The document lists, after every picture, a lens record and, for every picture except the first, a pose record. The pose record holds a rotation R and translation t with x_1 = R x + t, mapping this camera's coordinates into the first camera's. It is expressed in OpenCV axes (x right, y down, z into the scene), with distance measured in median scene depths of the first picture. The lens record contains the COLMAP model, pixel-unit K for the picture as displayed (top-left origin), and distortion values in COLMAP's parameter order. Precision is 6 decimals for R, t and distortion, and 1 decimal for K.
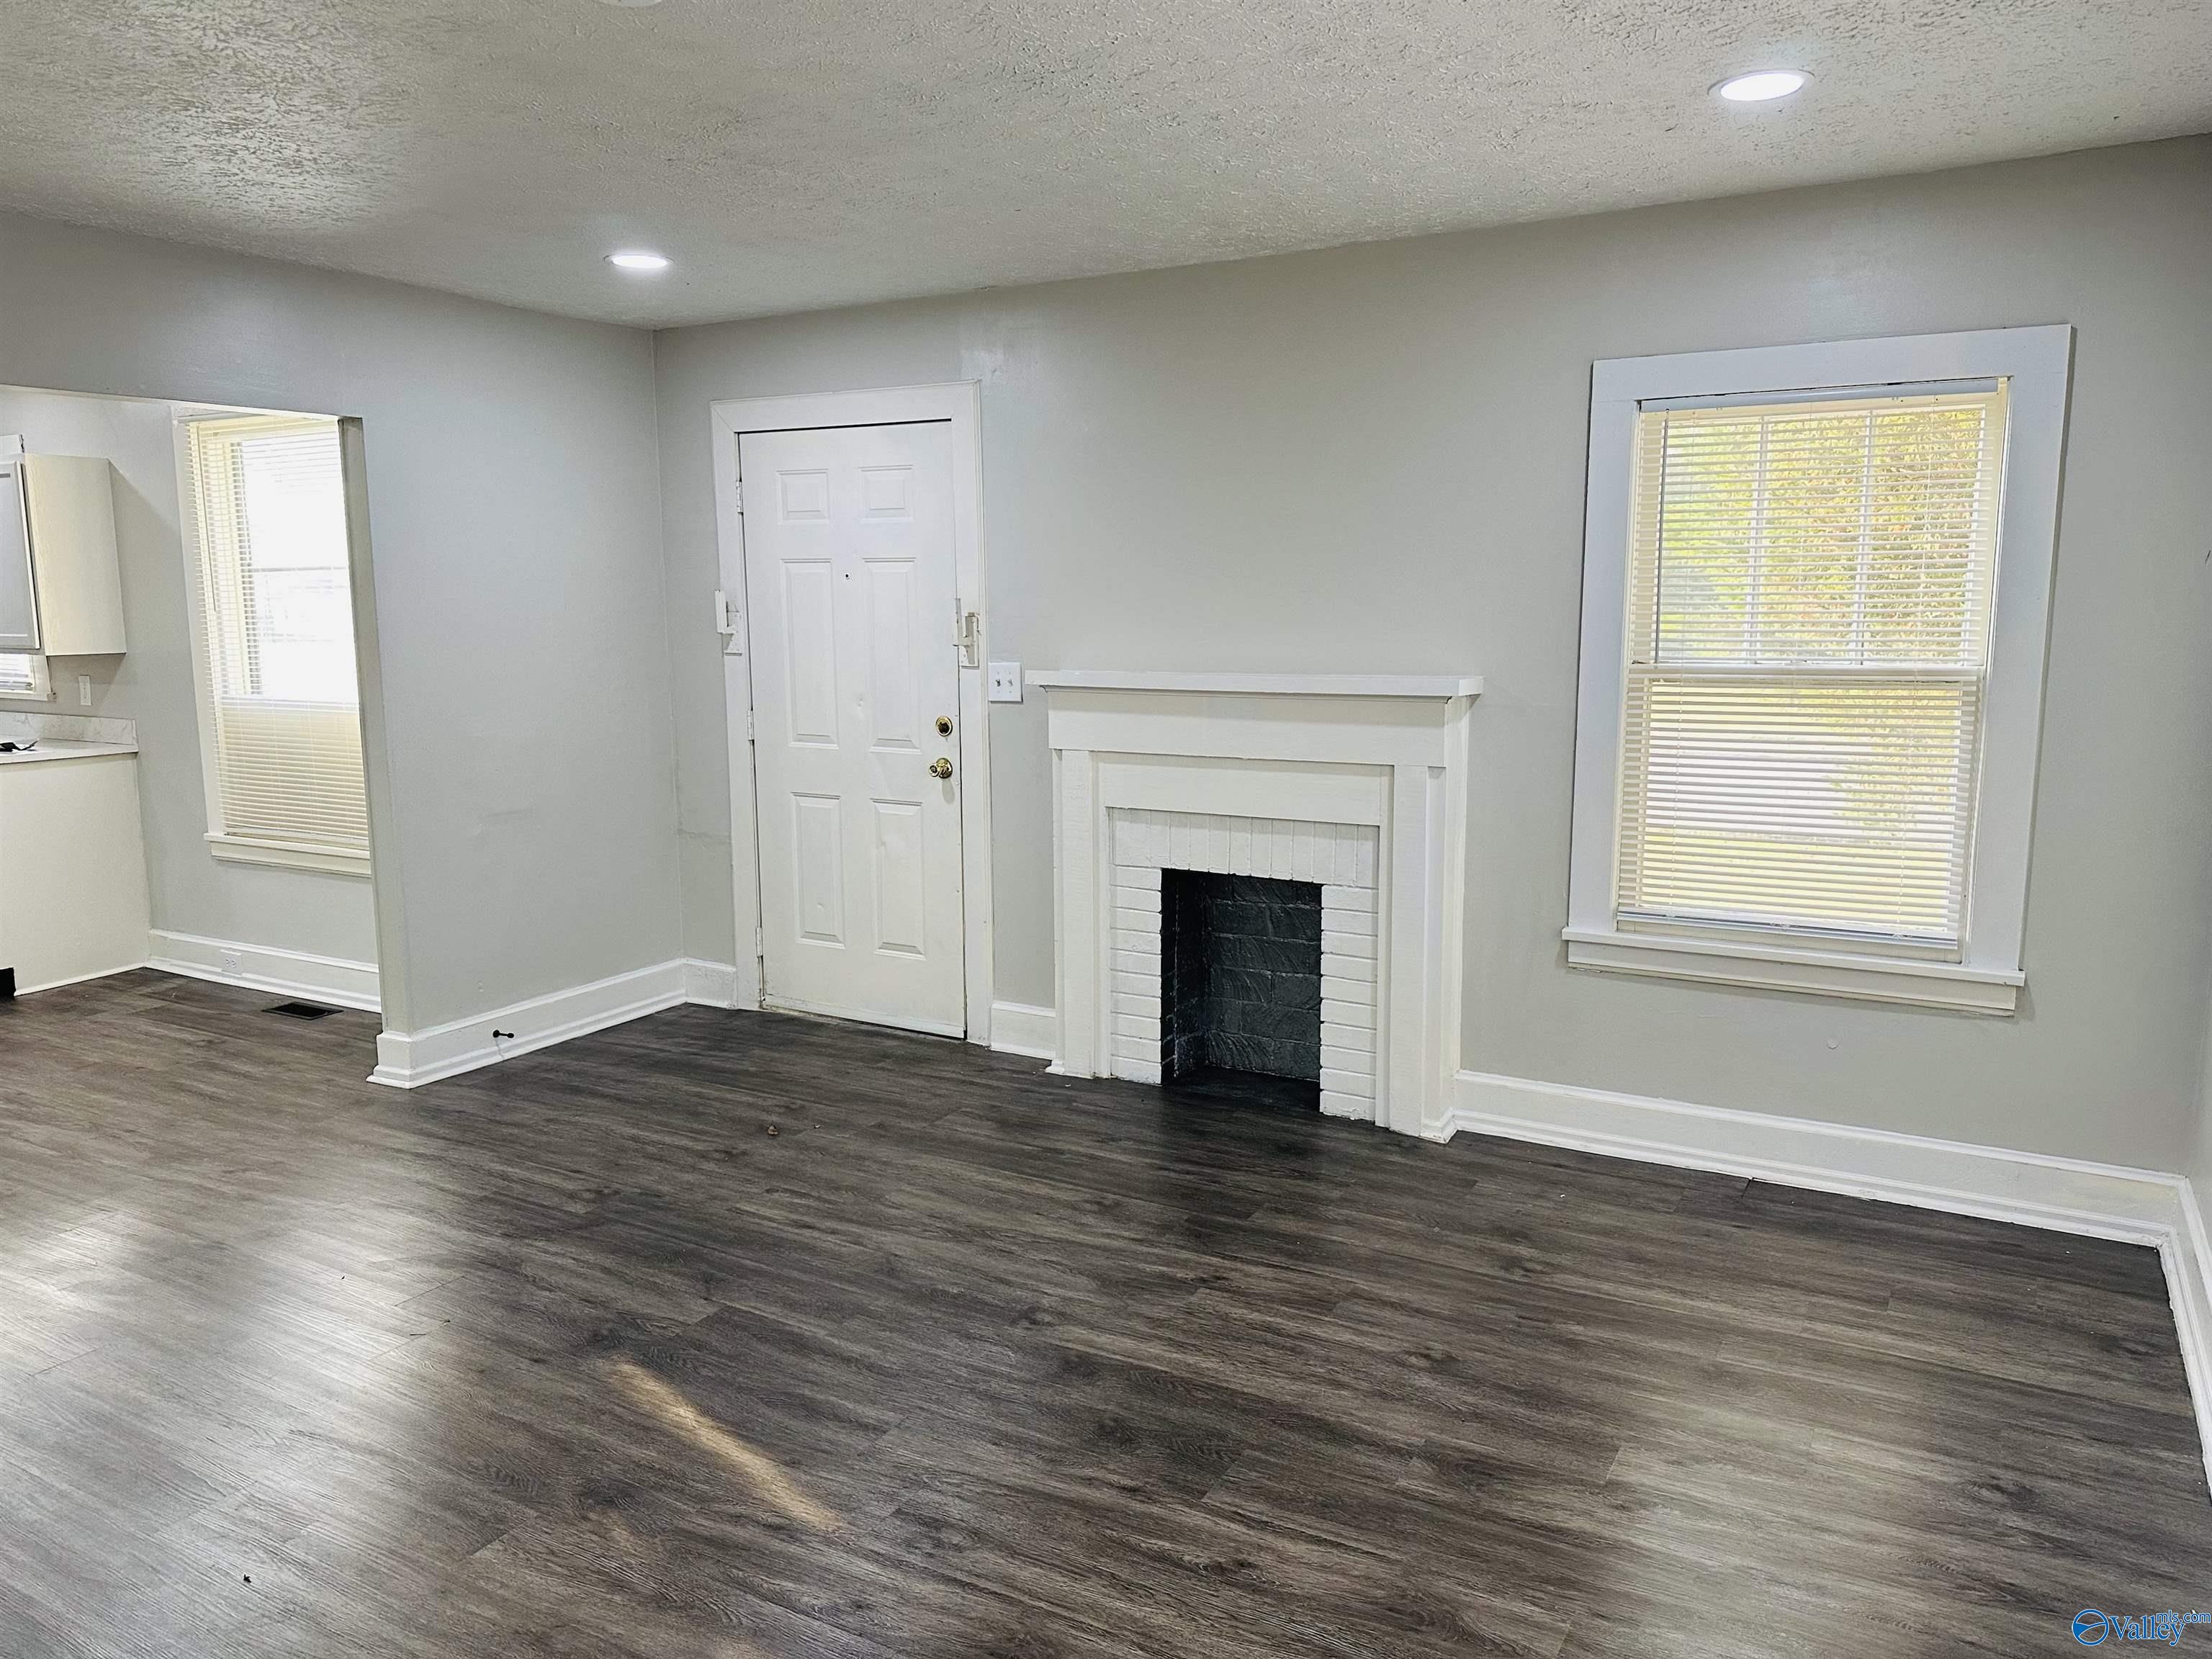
lens RADIAL K [[1544.5, 0, 1108.3], [0, 1544.5, 816.8], [0, 0, 1]] dist [0.163000, -0.304905]
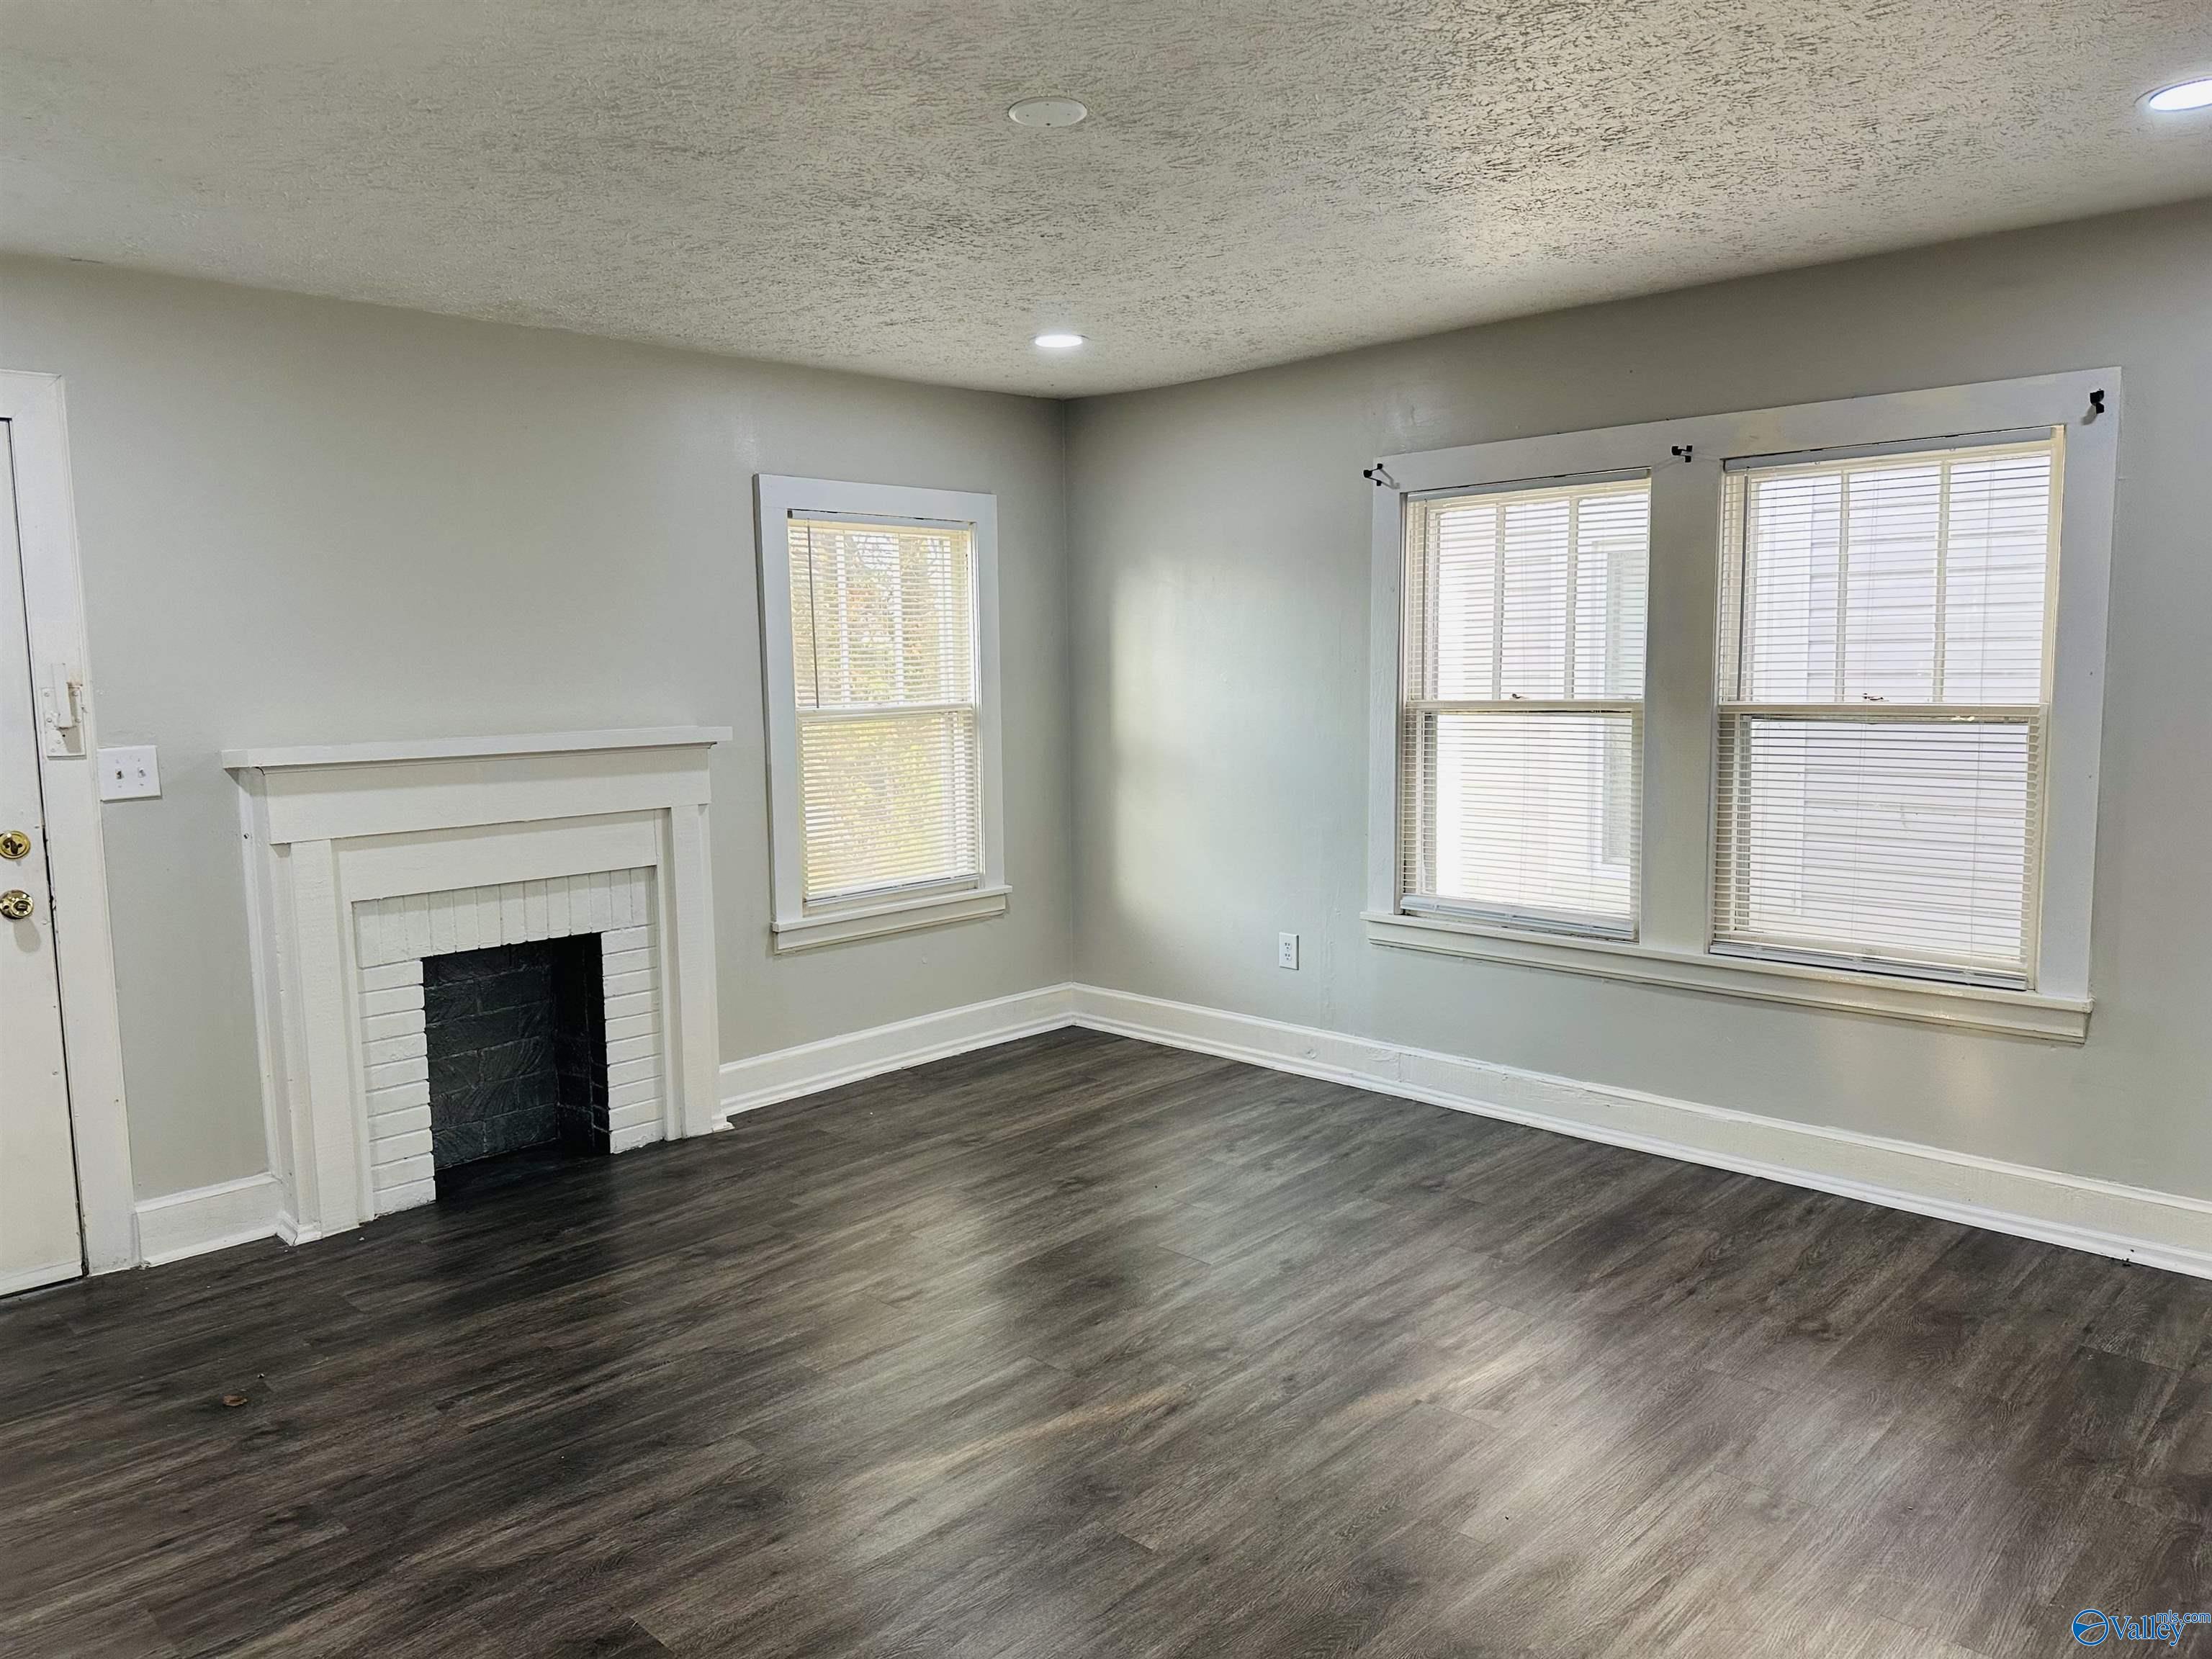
lens RADIAL K [[1536.9, 0, 1093.8], [0, 1536.9, 815.6], [0, 0, 1]] dist [0.082645, -0.103119]
pose [[0.250574, -0.096863, 0.963239, -0.795709], [0.154023, 0.986297, 0.059115, -0.045600], [-0.955766, 0.133549, 0.262060, 0.412890]]
